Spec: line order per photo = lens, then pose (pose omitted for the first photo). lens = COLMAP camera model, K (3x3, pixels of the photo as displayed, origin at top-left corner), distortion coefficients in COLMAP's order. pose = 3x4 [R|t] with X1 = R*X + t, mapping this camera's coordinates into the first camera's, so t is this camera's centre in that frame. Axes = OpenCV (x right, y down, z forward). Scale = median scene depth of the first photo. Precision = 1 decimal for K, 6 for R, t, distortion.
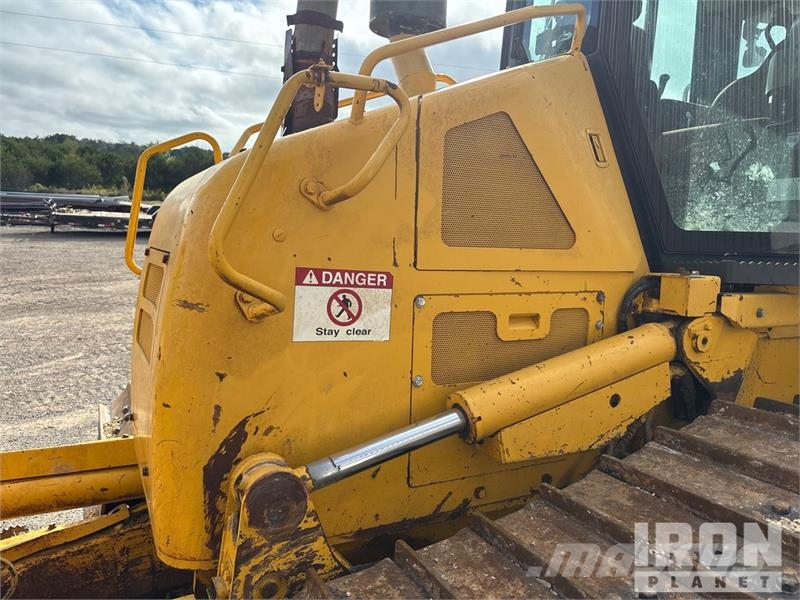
lens RADIAL K [[613.3, 0, 400.9], [0, 613.3, 297.5], [0, 0, 1]] dist [0.033605, -0.048478]
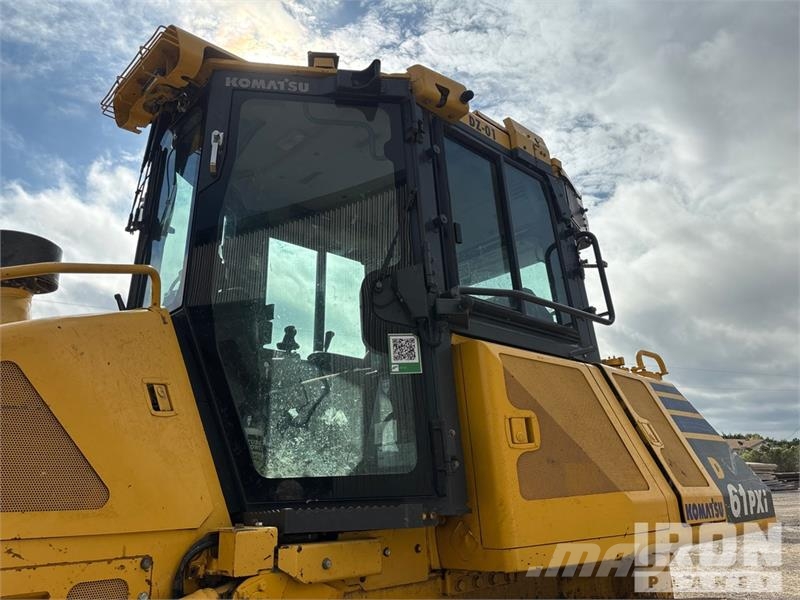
lens RADIAL K [[604.2, 0, 398.6], [0, 604.2, 296.7], [0, 0, 1]] dist [0.063657, -0.079528]
pose [[0.956475, 0.031099, 0.290152, 0.403935], [0.086253, 0.919750, -0.382910, 0.015434], [-0.278776, 0.391270, 0.877036, -0.023495]]
